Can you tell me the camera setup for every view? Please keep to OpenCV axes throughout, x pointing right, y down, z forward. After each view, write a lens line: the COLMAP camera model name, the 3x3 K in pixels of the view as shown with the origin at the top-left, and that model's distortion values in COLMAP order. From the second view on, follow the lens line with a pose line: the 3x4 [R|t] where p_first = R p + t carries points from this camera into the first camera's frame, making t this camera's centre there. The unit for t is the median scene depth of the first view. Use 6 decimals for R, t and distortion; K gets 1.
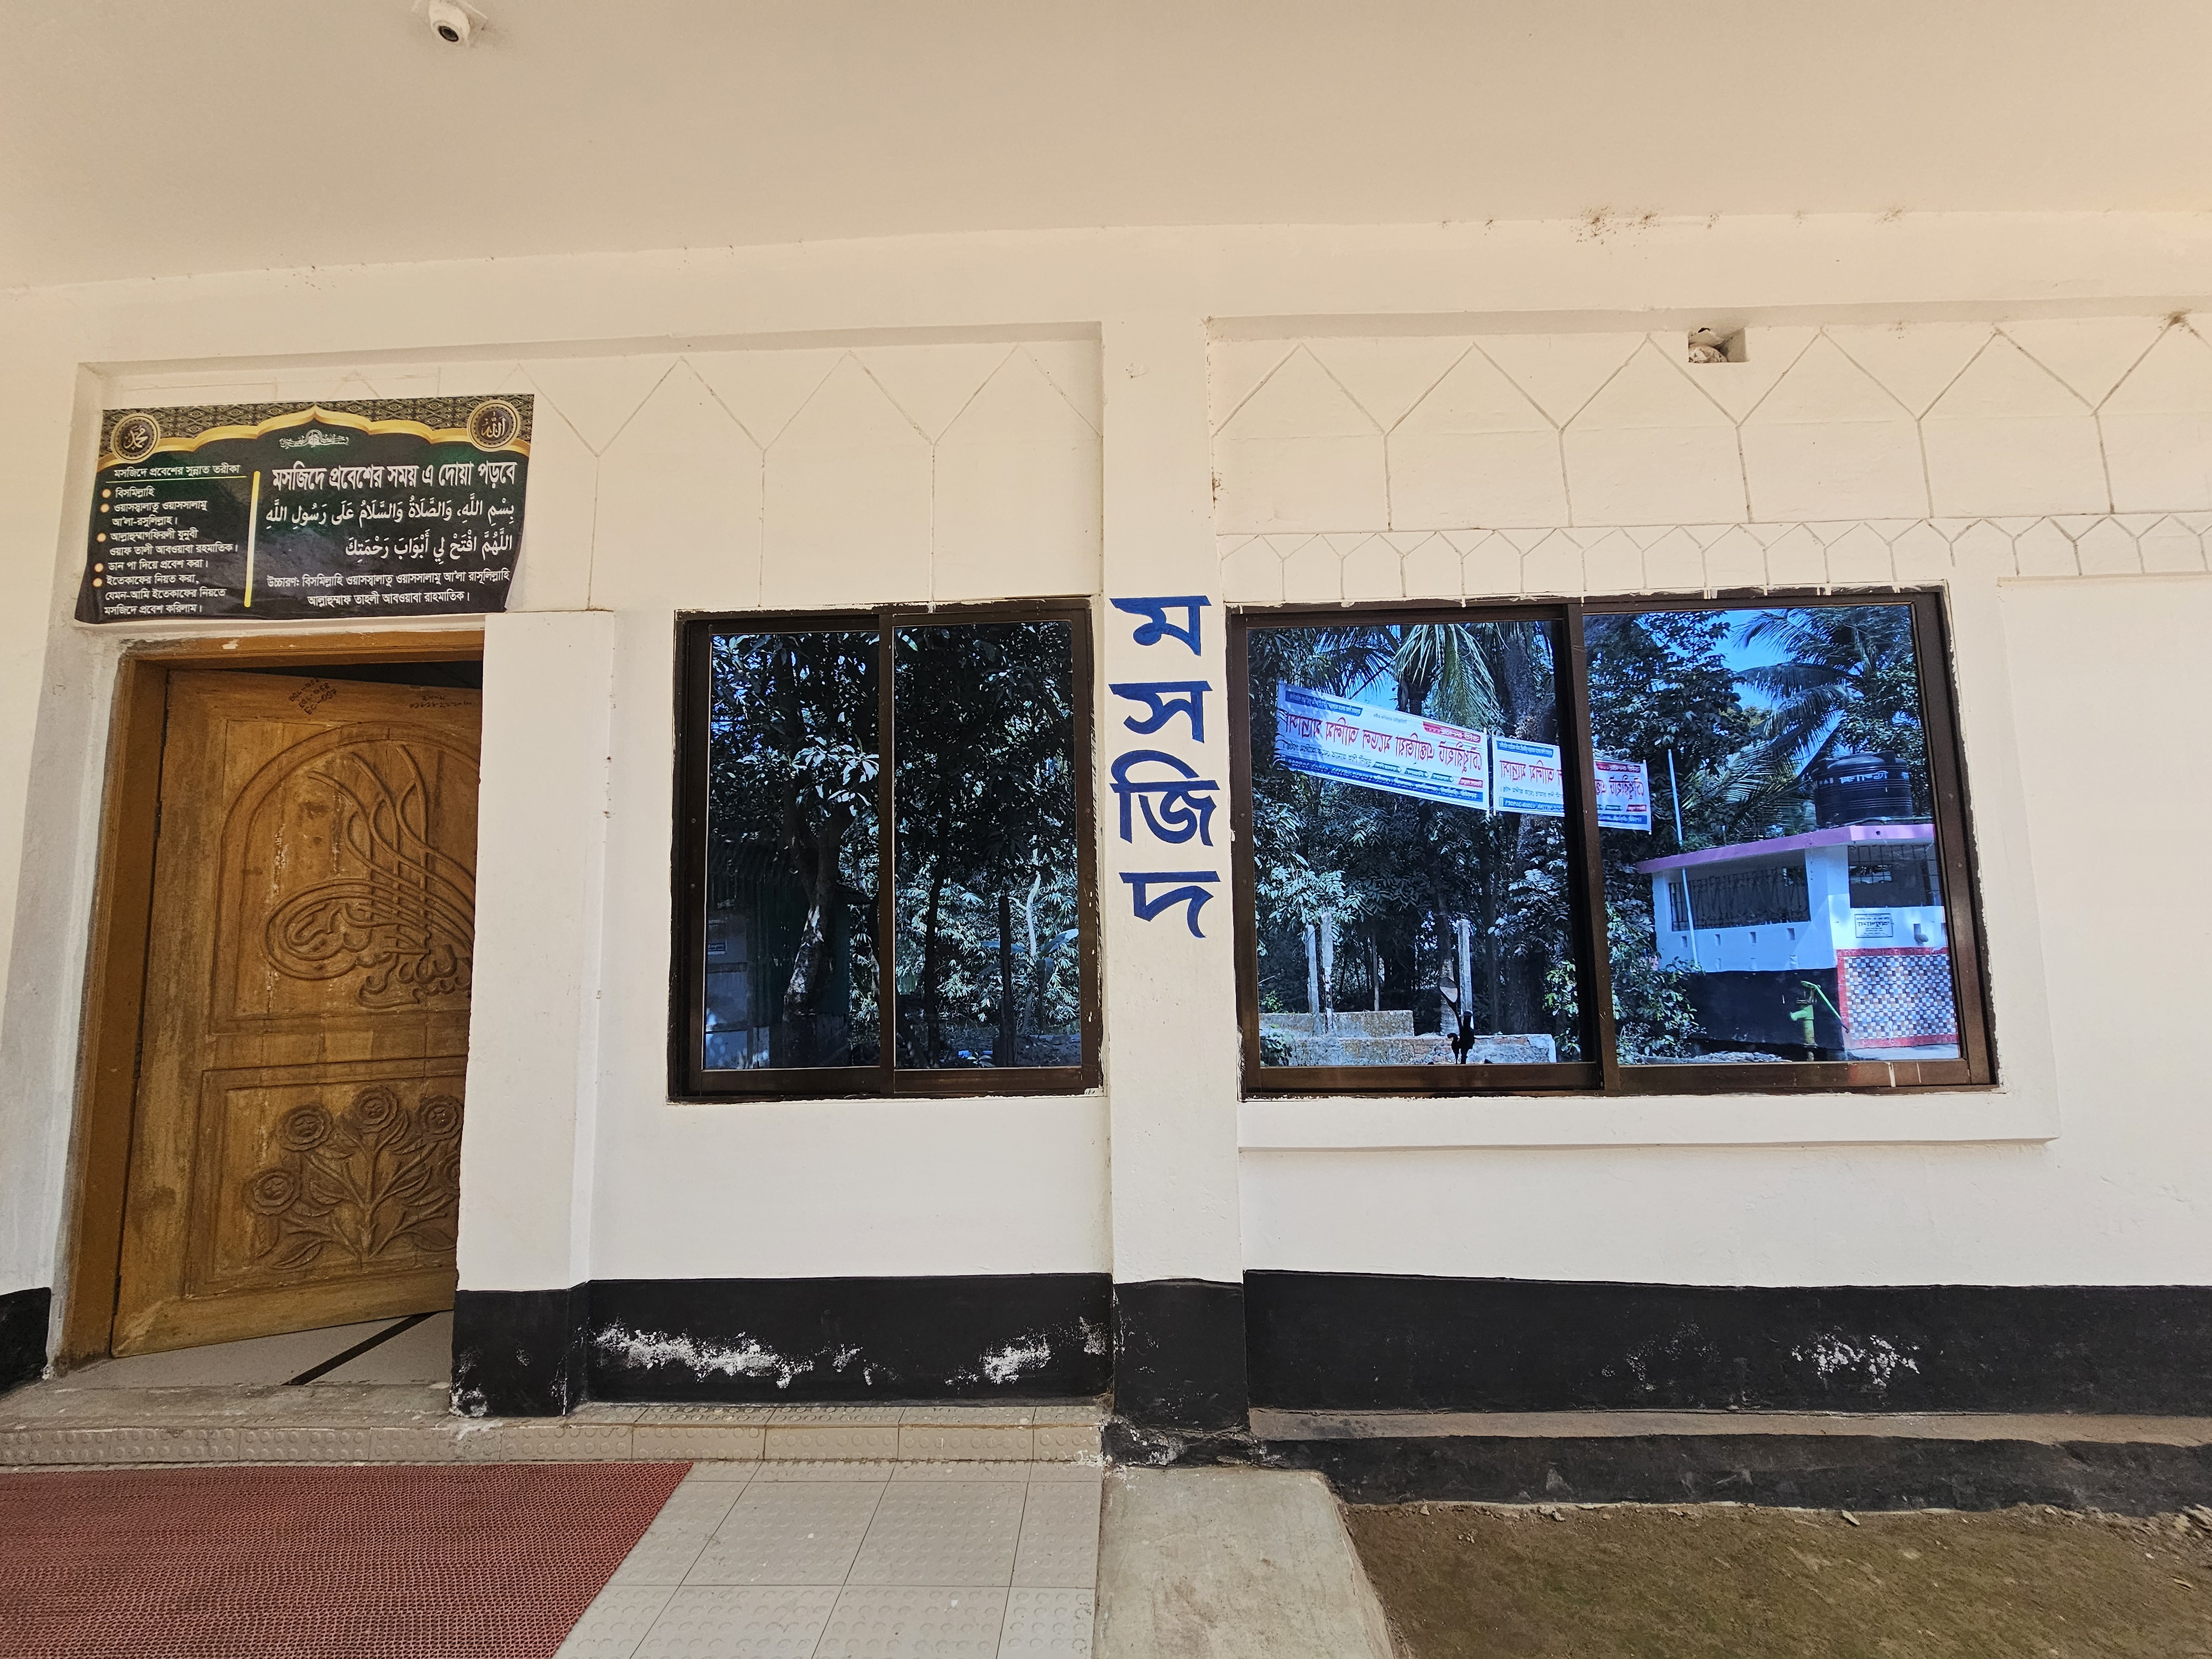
lens RADIAL K [[902.7, 0, 1100.6], [0, 902.7, 846.5], [0, 0, 1]] dist [-0.003045, 0.000090]
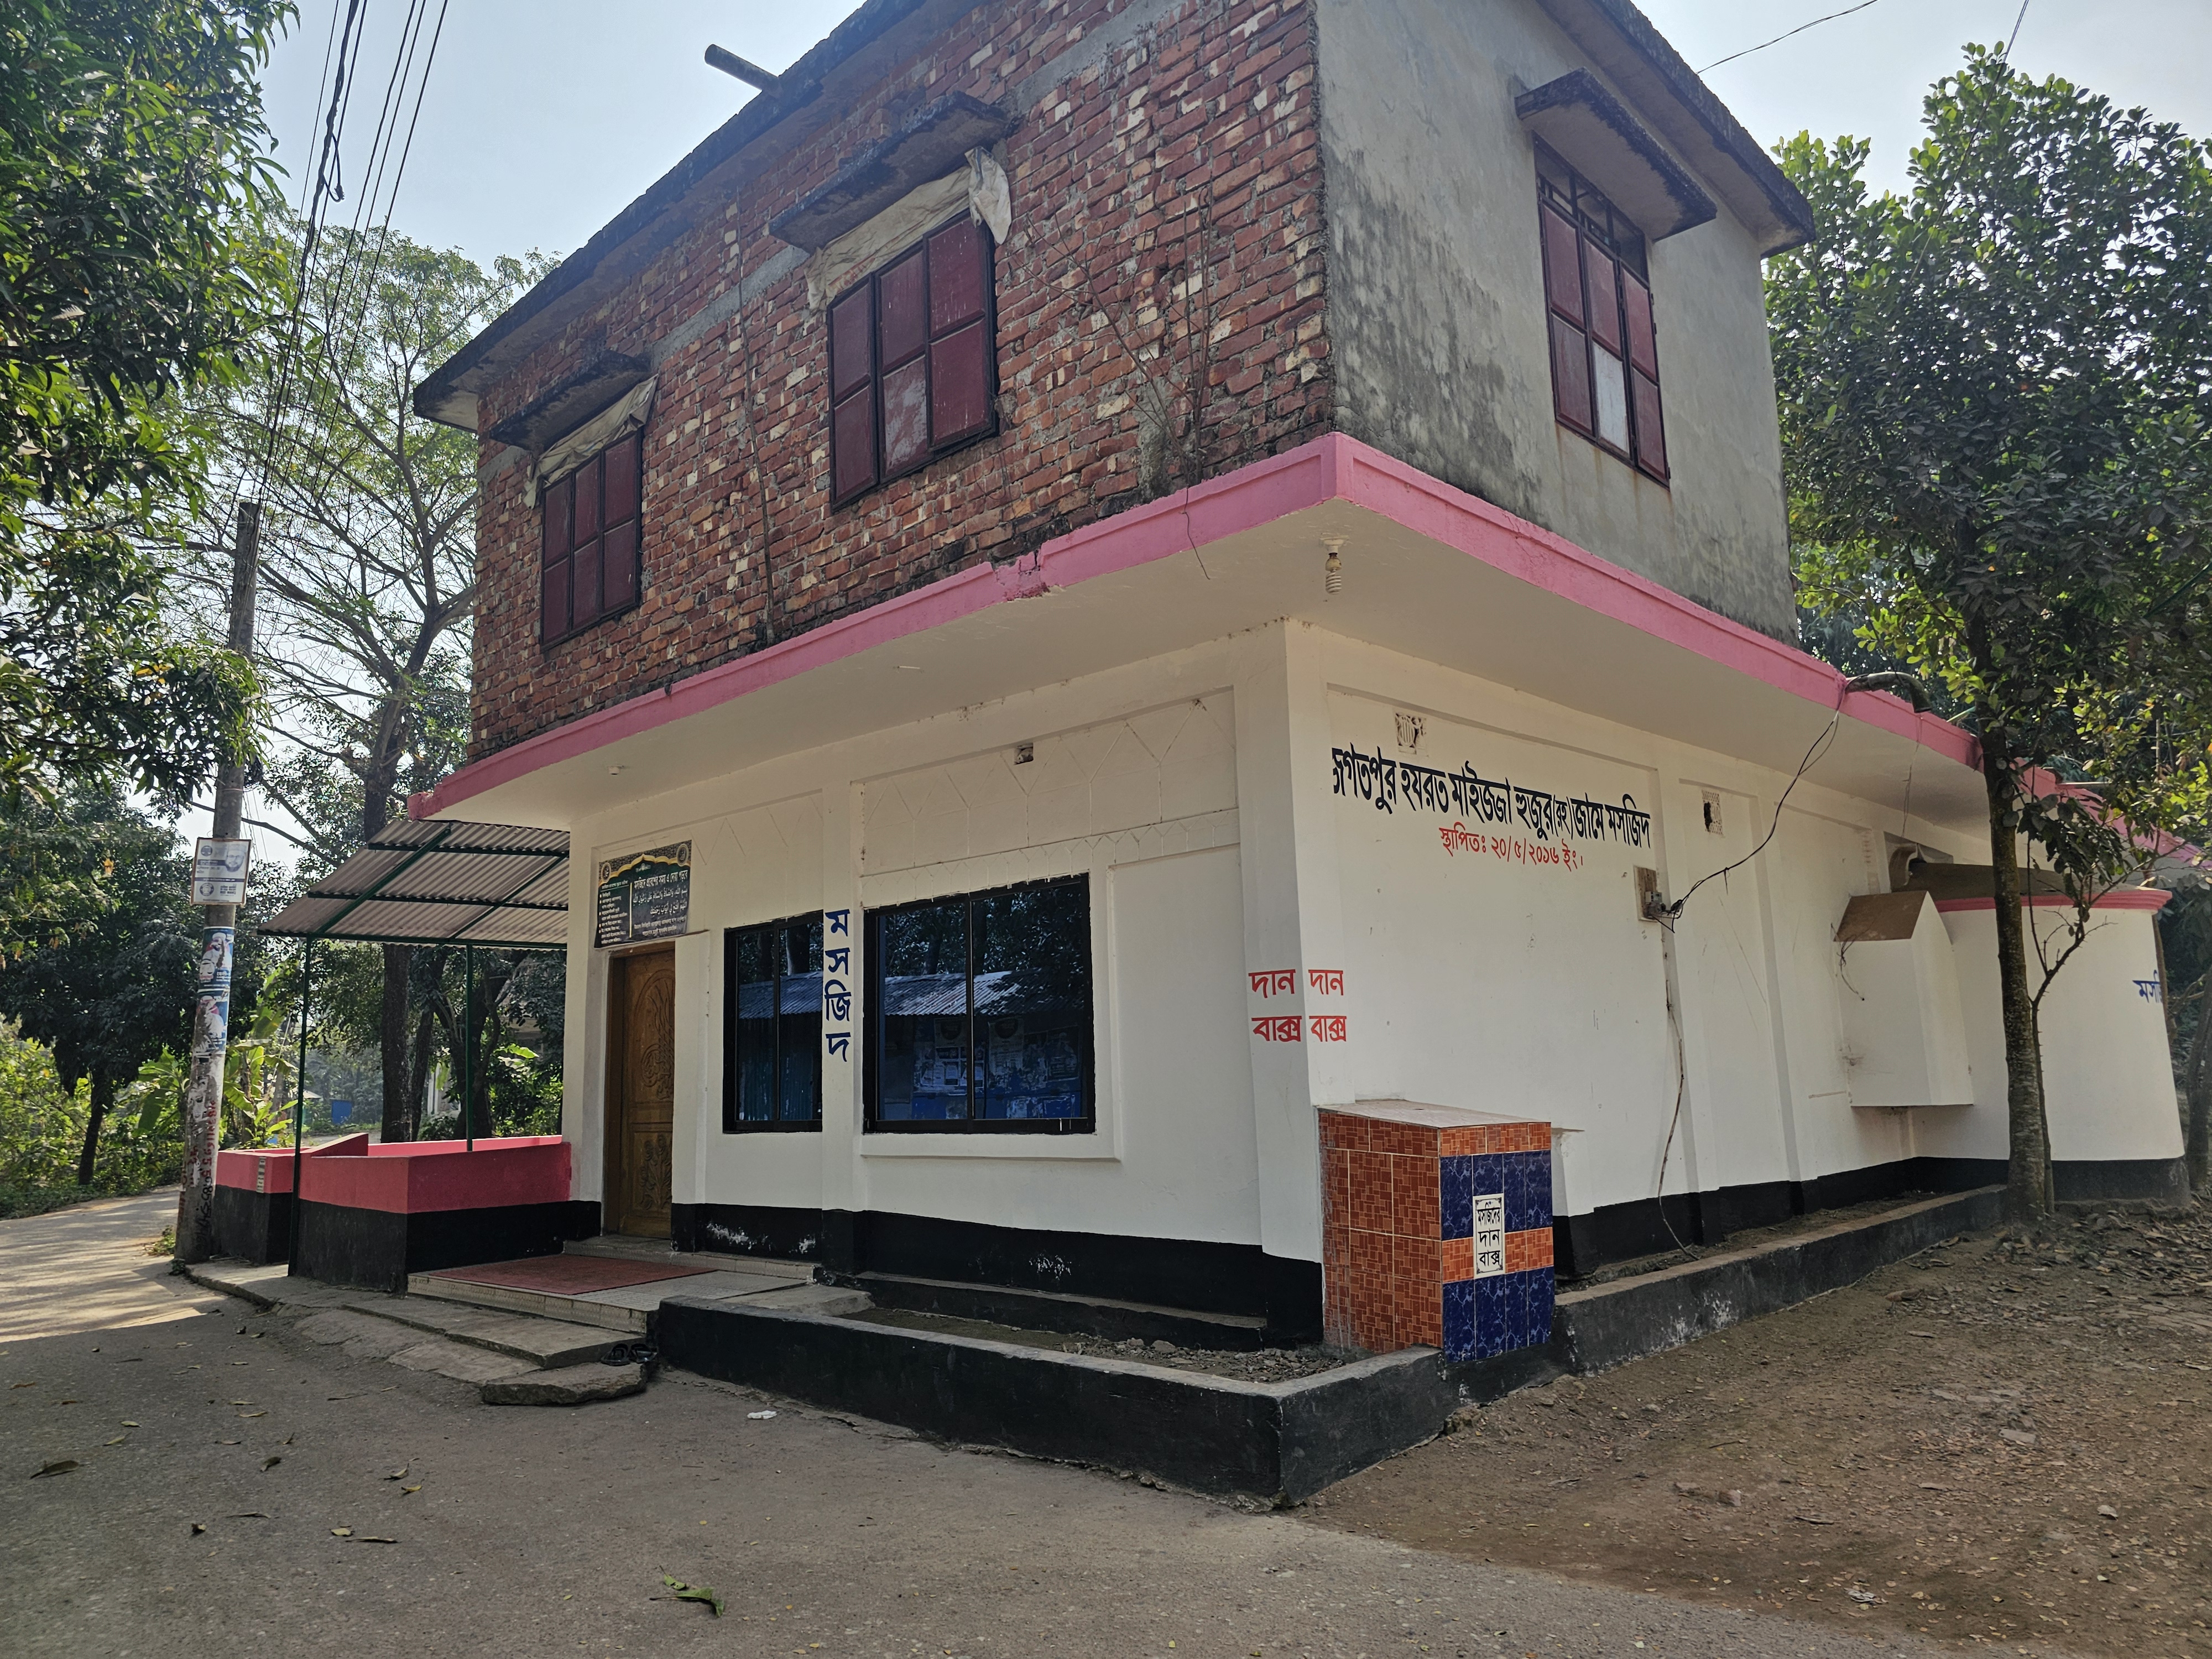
lens RADIAL K [[1480.1, 0, 1110.6], [0, 1480.1, 845.8], [0, 0, 1]] dist [0.053411, -0.049505]
pose [[0.746461, -0.110544, -0.656182, 3.085452], [0.080119, 0.993862, -0.076289, -0.101219], [0.660588, 0.004374, 0.750736, -1.364330]]
